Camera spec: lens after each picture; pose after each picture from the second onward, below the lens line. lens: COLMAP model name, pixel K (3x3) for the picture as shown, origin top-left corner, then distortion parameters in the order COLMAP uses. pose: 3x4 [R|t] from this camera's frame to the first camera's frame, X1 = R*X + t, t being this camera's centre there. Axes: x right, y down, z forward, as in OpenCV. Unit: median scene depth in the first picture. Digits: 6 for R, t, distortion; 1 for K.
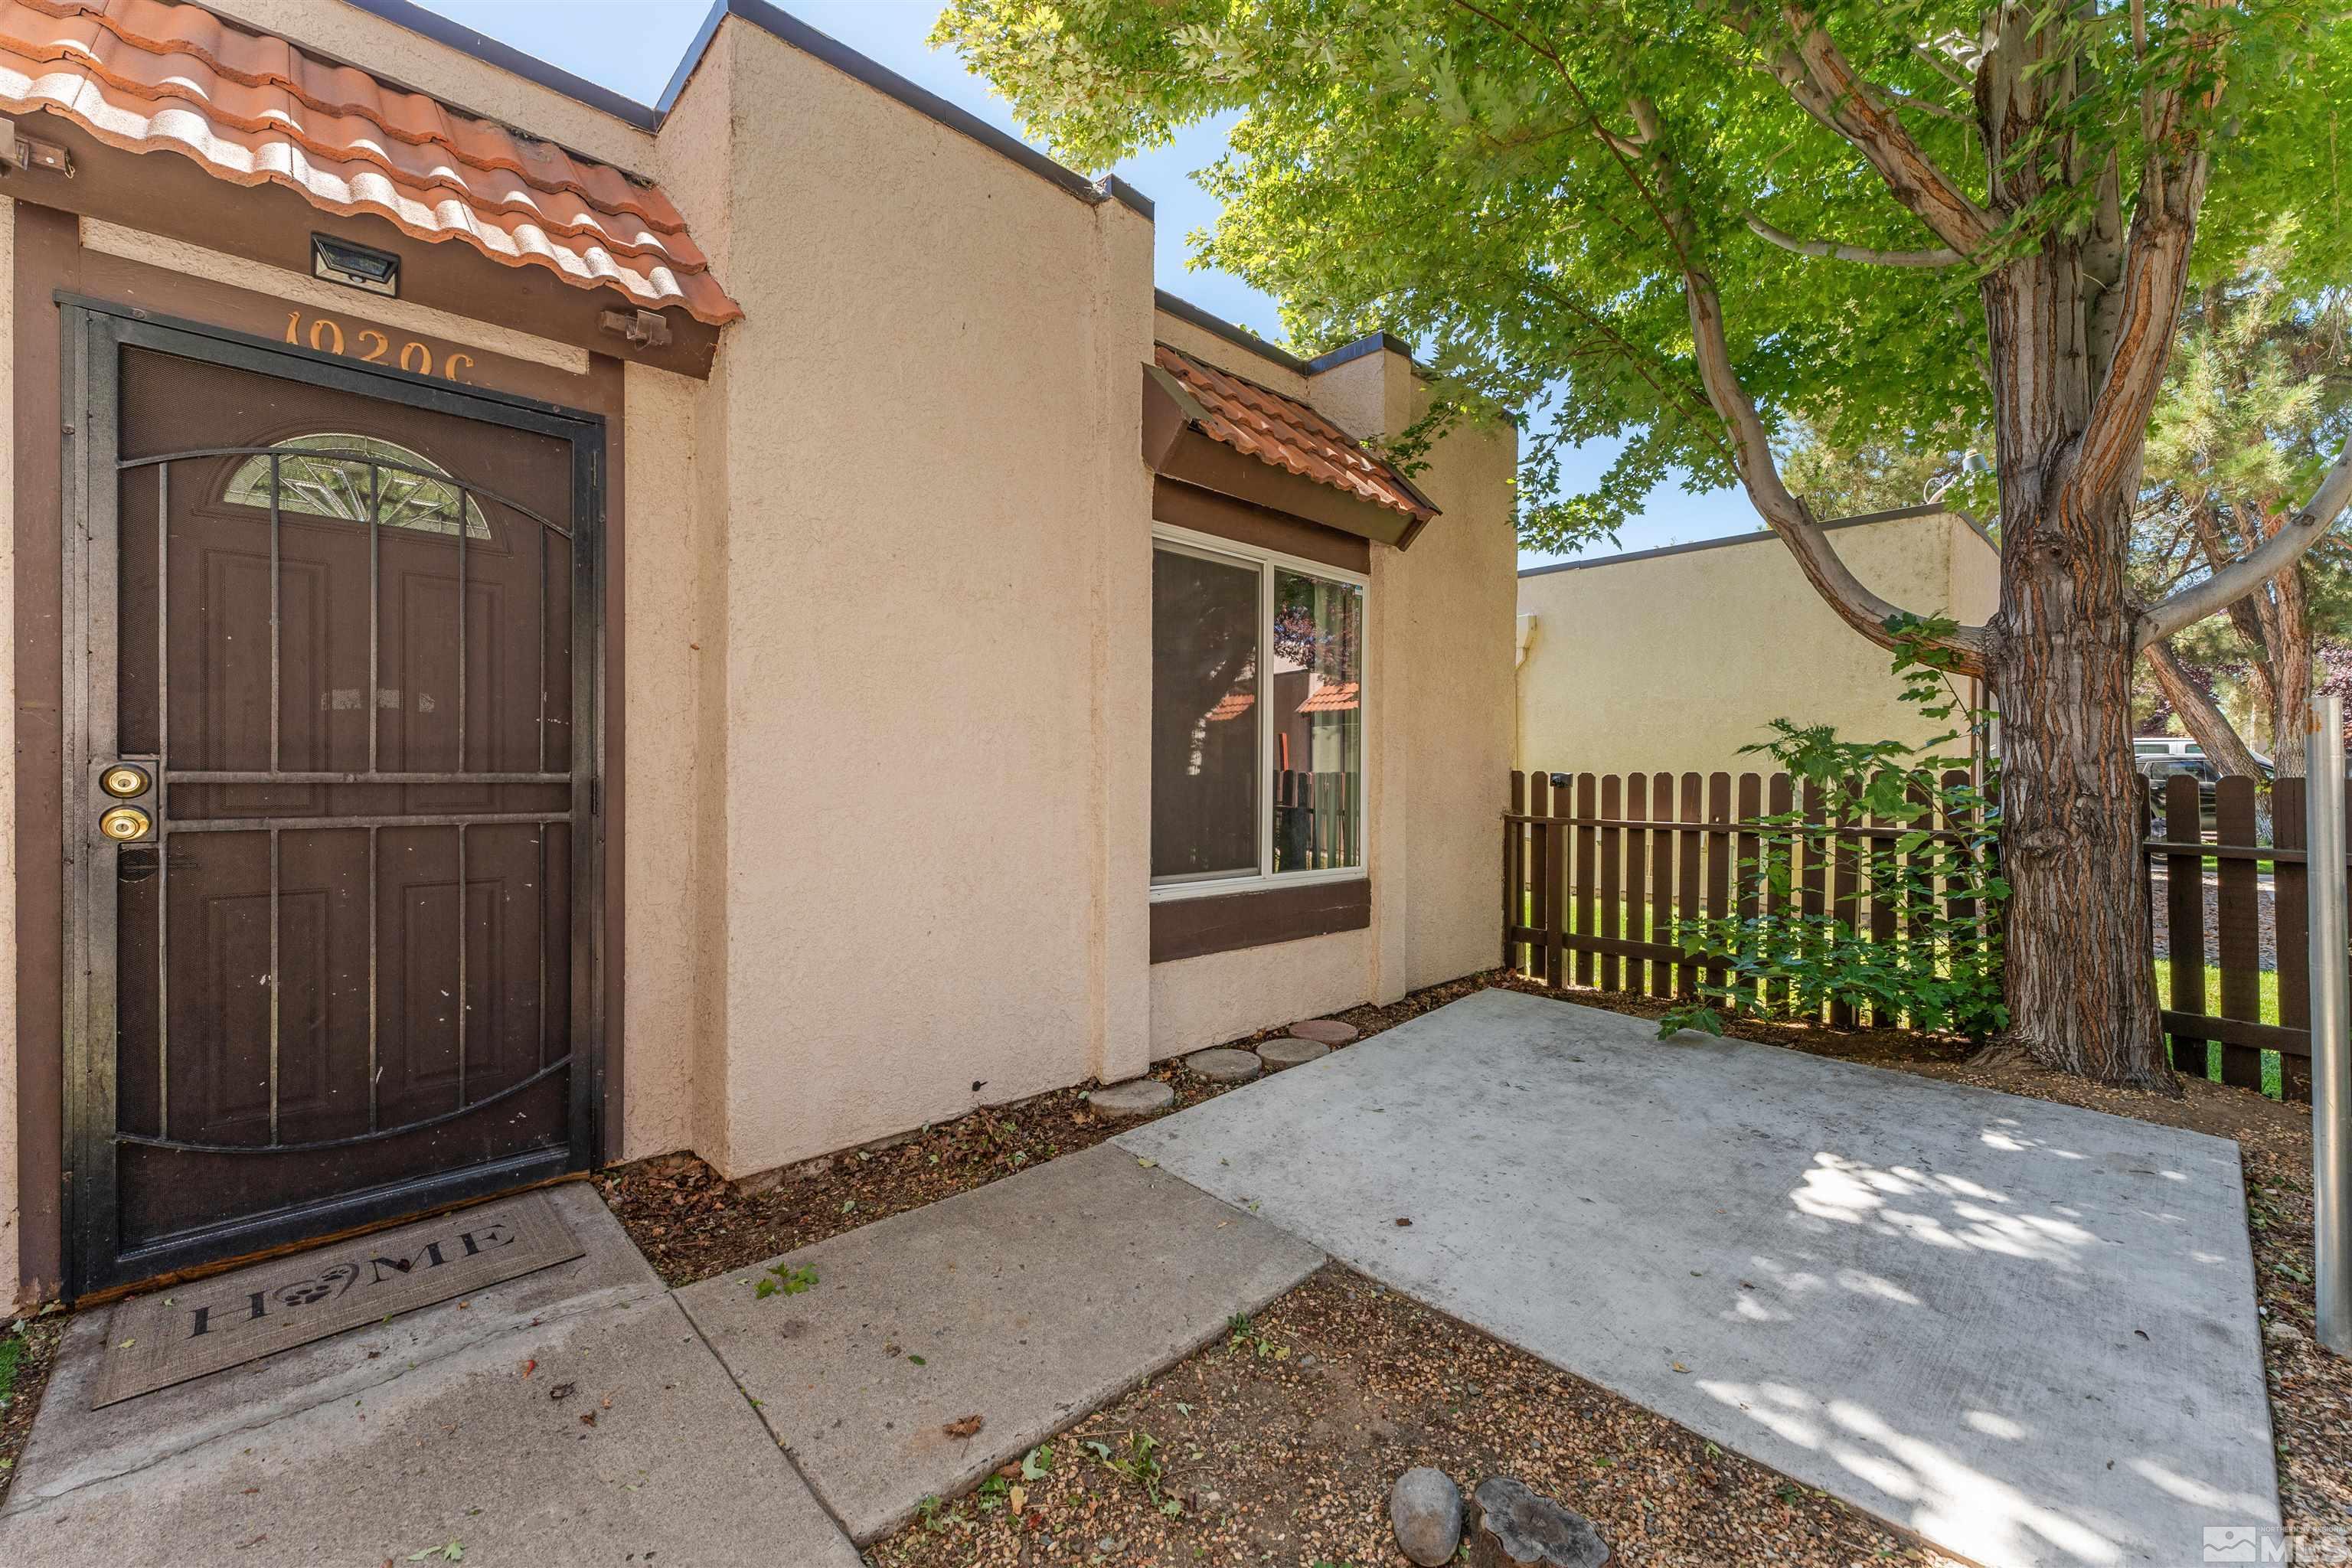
lens RADIAL K [[936.5, 0, 1165.2], [0, 936.5, 779.4], [0, 0, 1]] dist [0.000859, -0.000327]
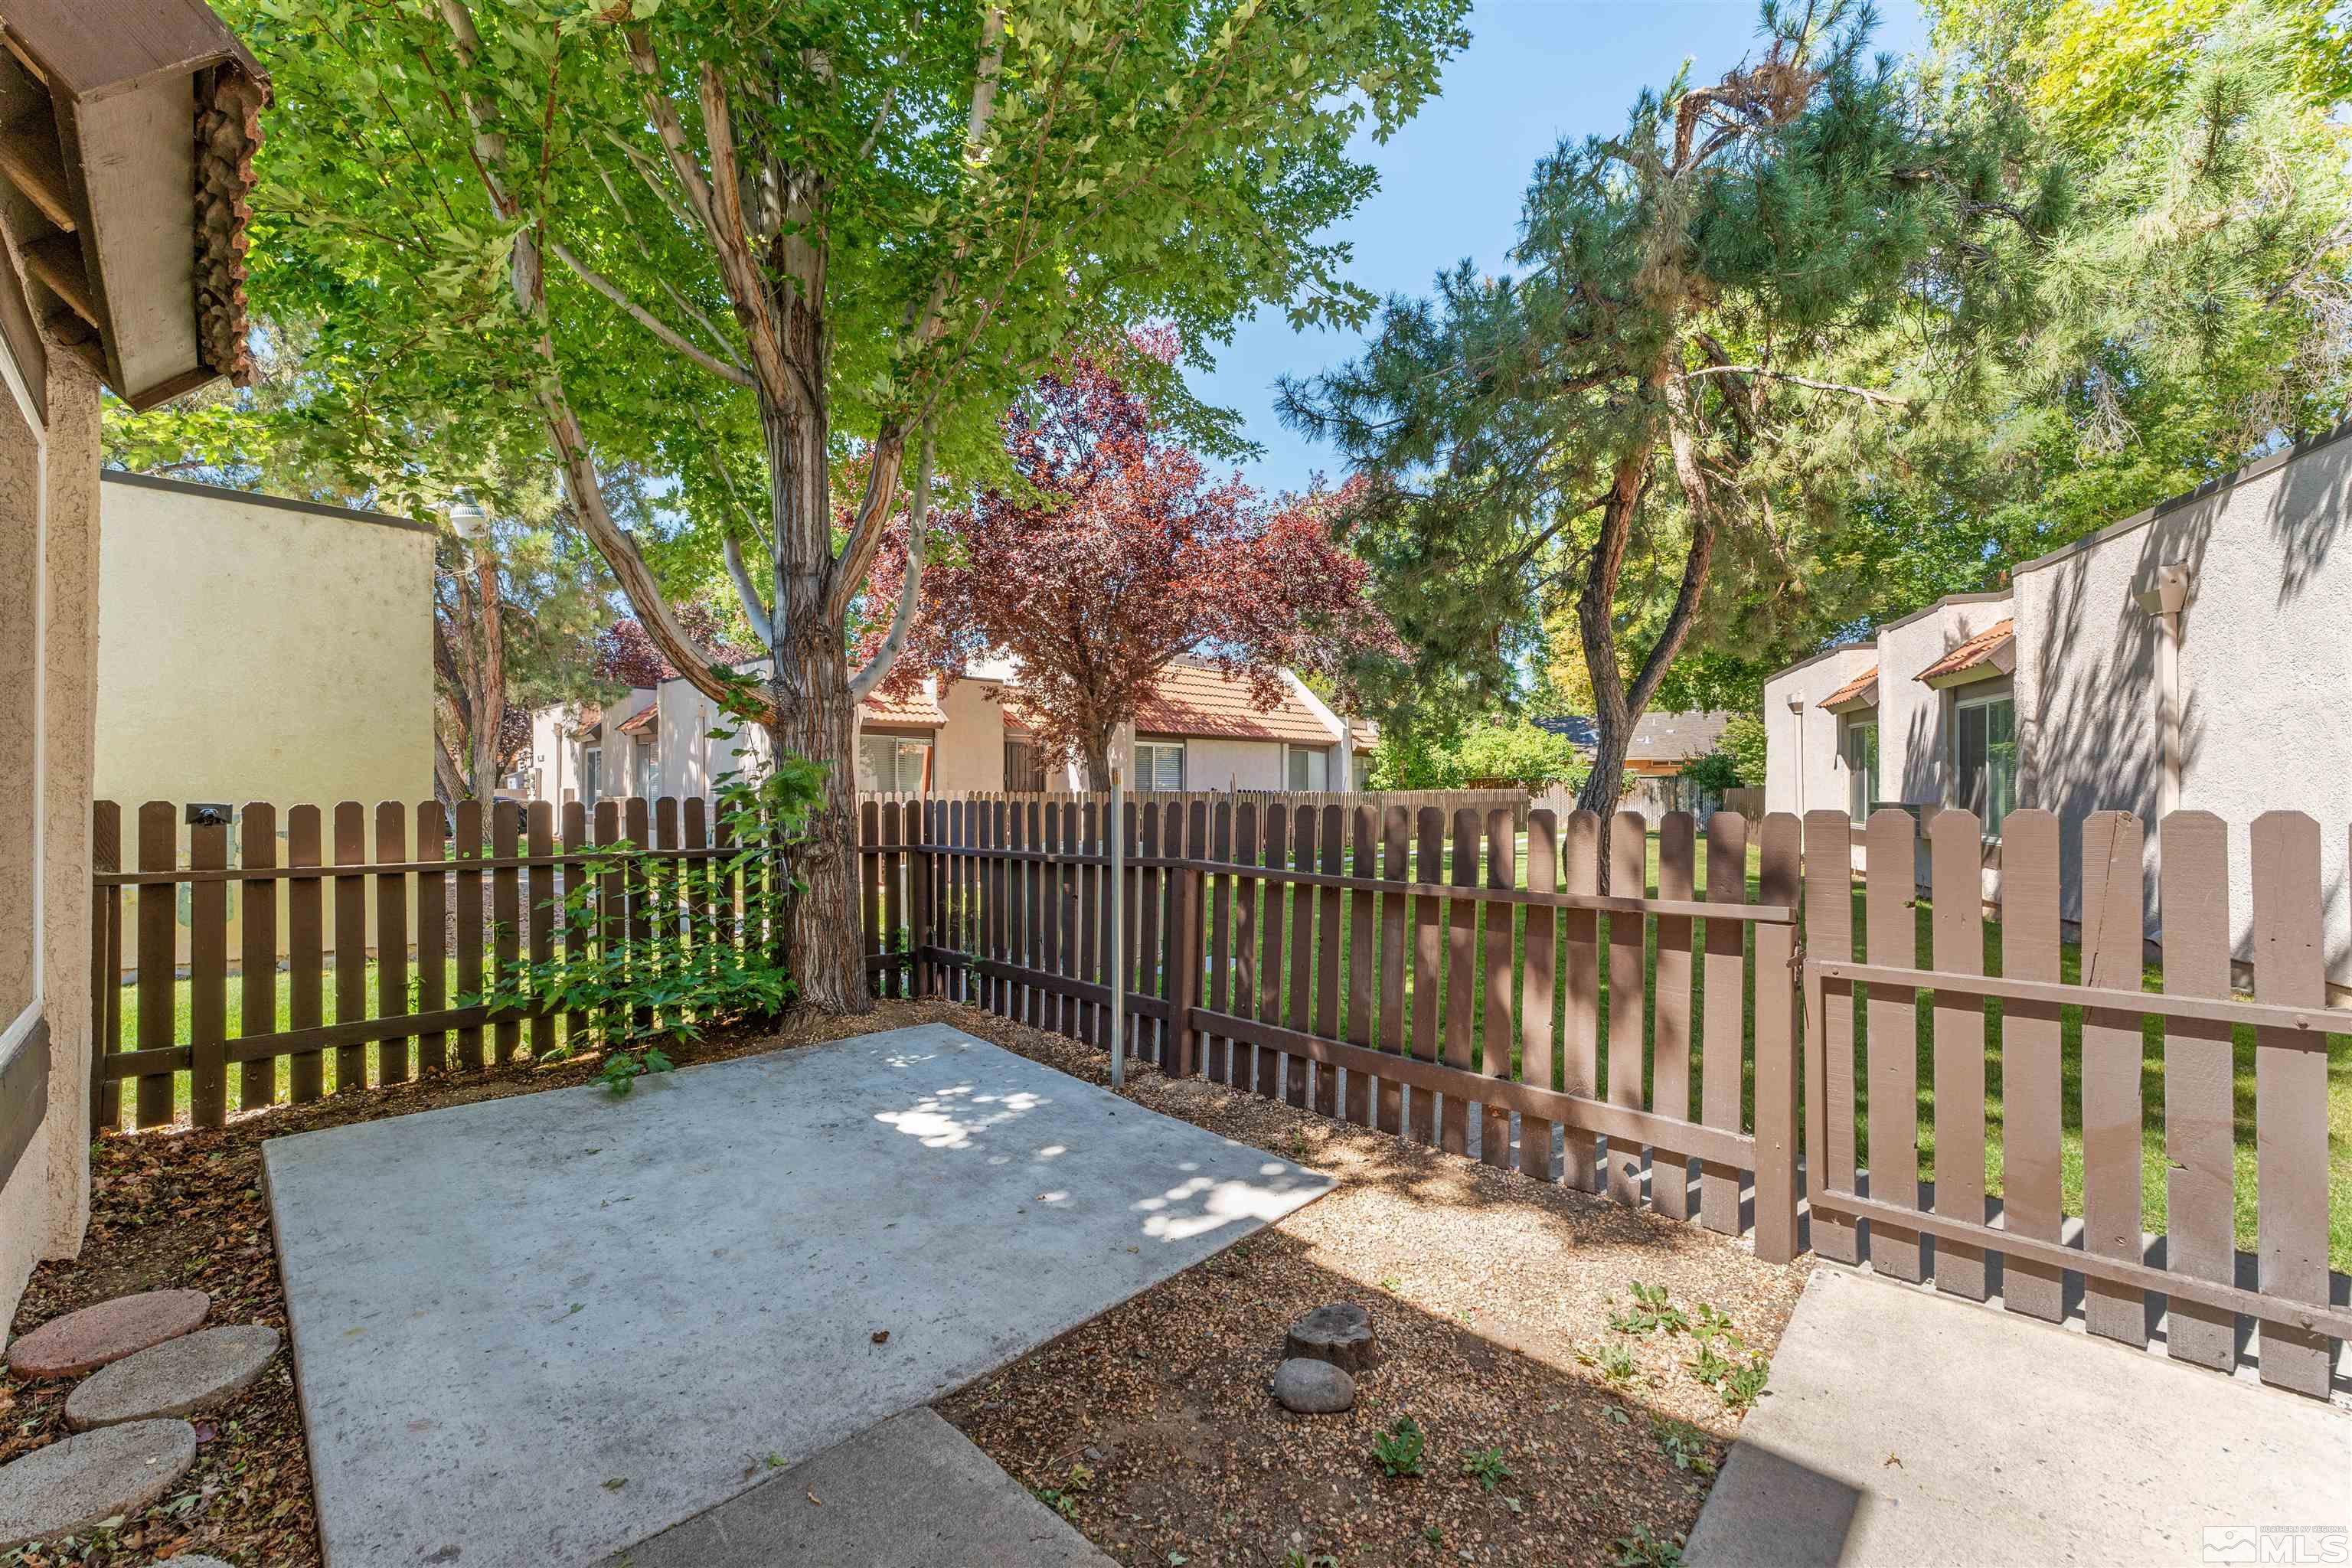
lens RADIAL K [[936.5, 0, 1182.8], [0, 936.5, 786.9], [0, 0, 1]] dist [0.000859, -0.000327]
pose [[-0.057802, 0.000921, 0.998328, -0.452446], [0.005343, 0.999986, -0.000613, -0.023512], [-0.998314, 0.005299, -0.057806, 0.557394]]
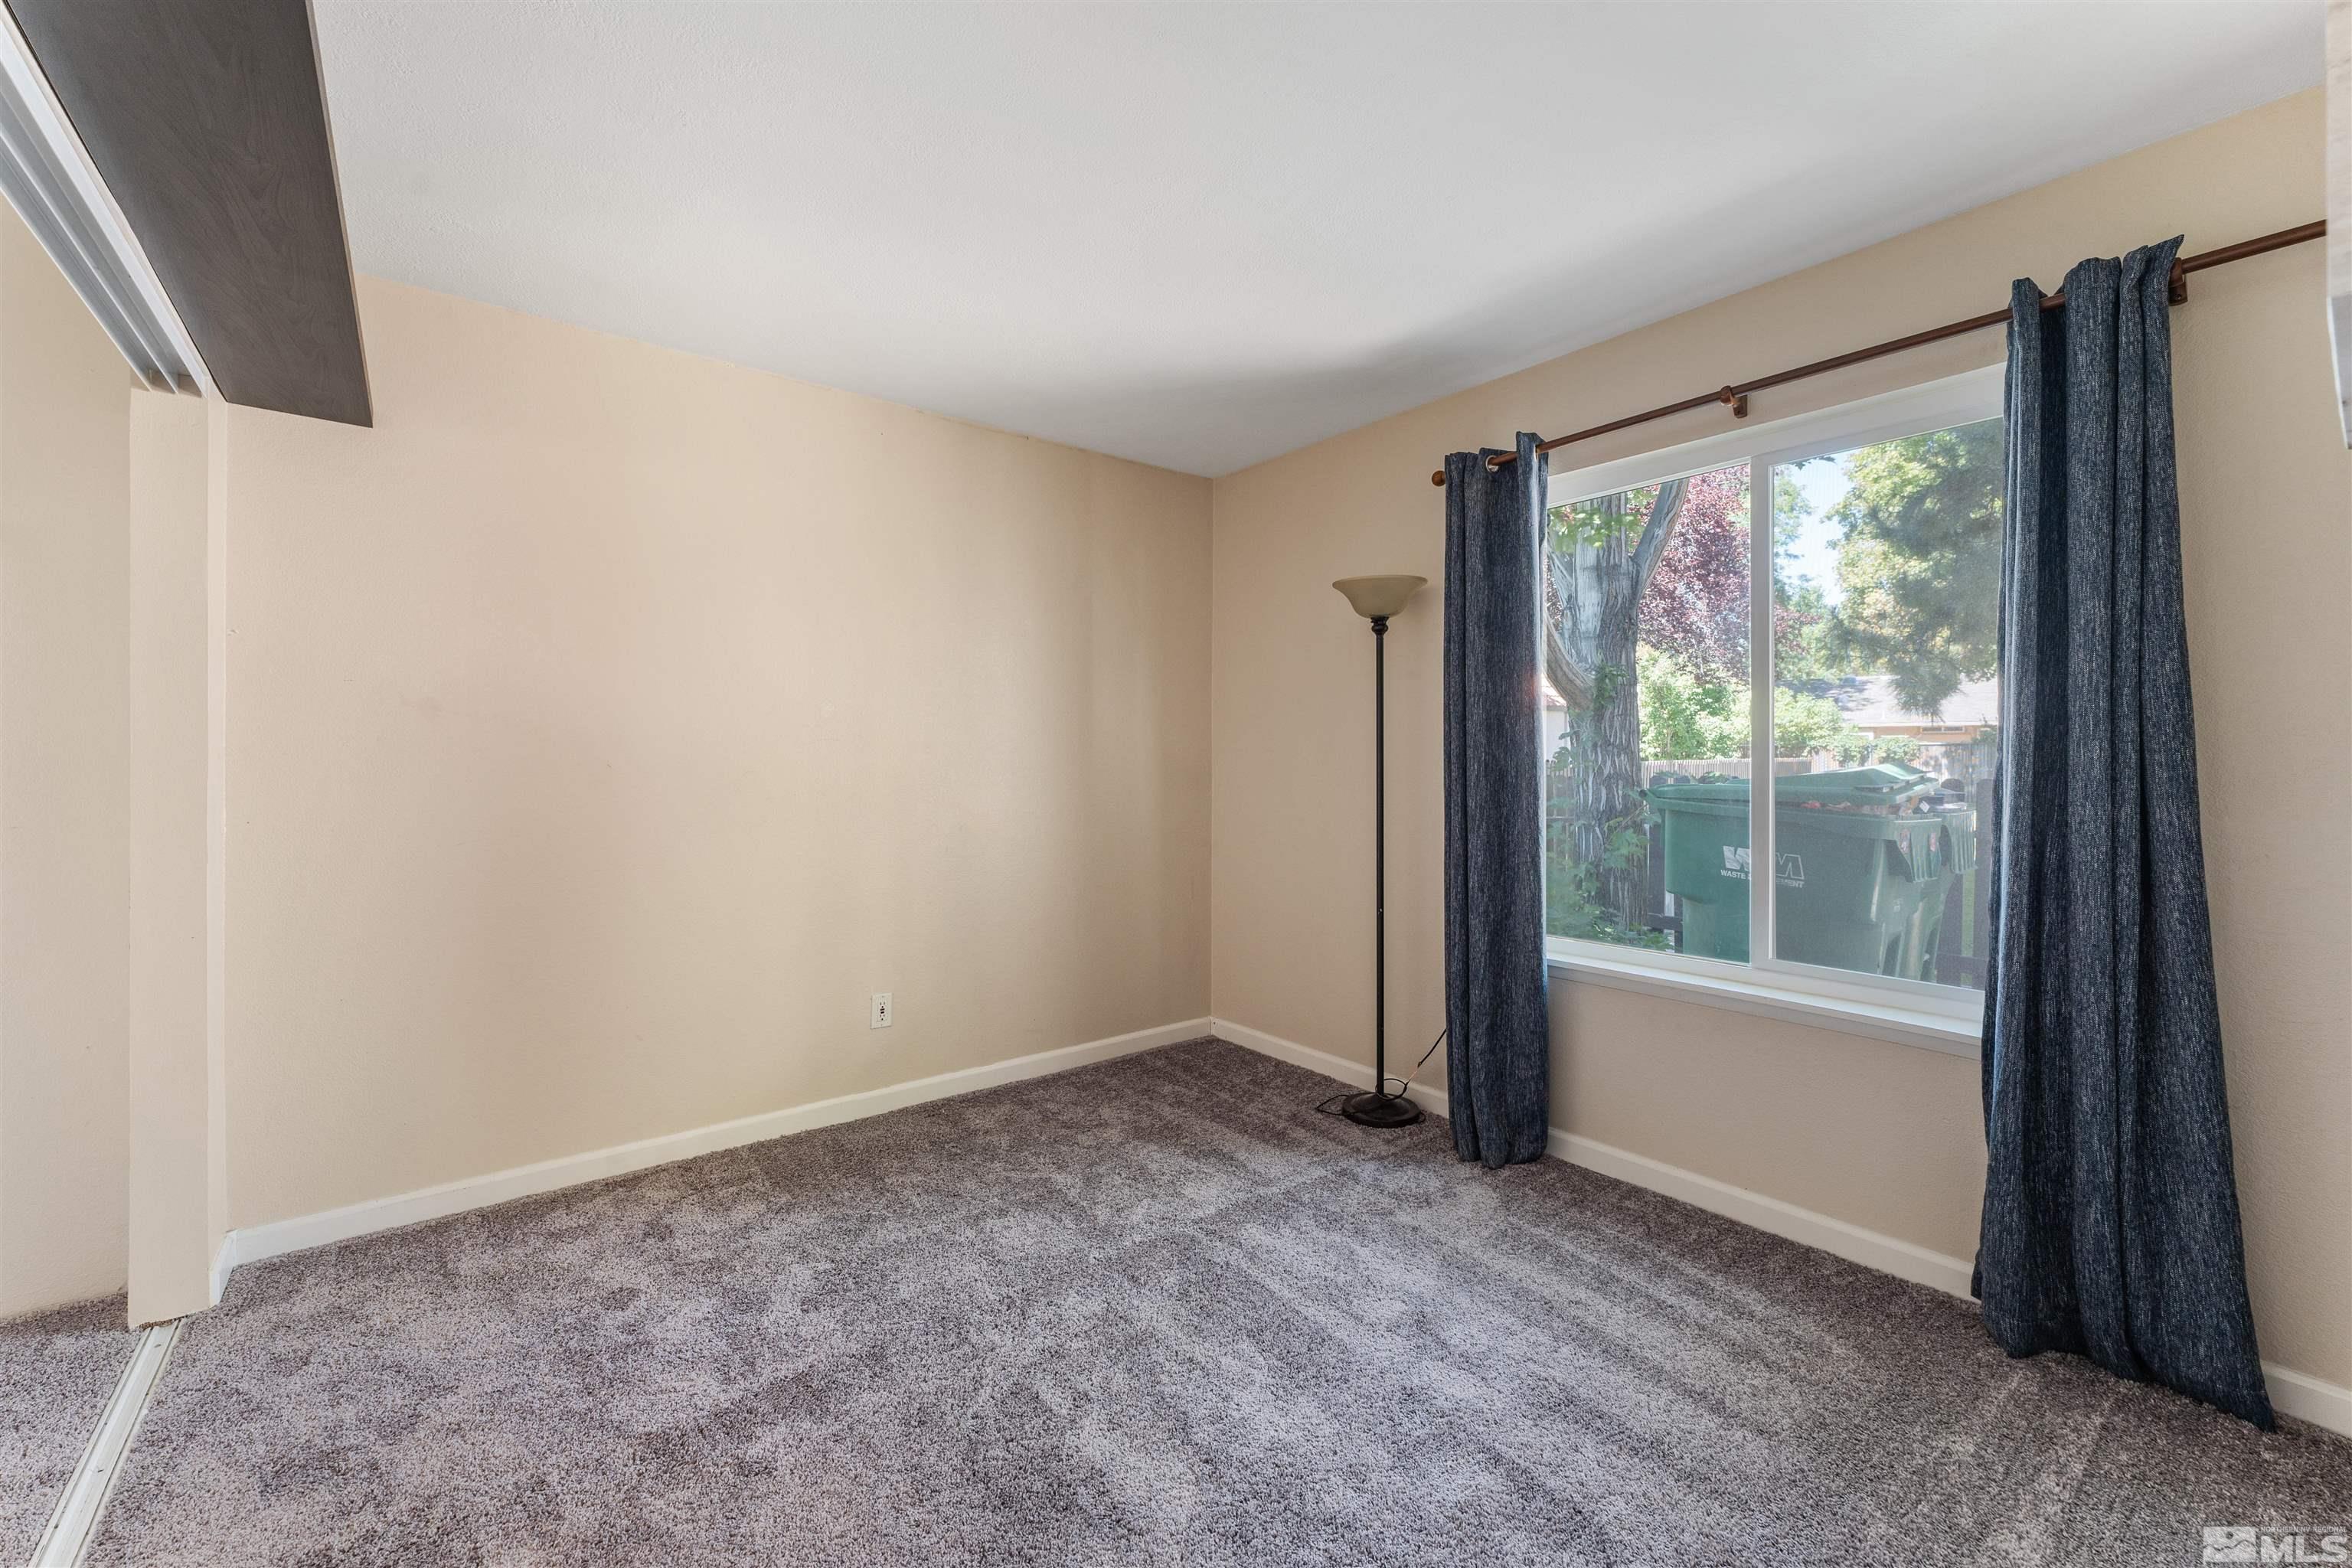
lens RADIAL K [[936.5, 0, 1170.8], [0, 936.5, 762.5], [0, 0, 1]] dist [0.000859, -0.000327]
pose [[0.076334, -0.007774, 0.997052, -0.640794], [0.008327, 0.999940, 0.007159, -0.046212], [-0.997048, 0.007756, 0.076394, 1.640422]]
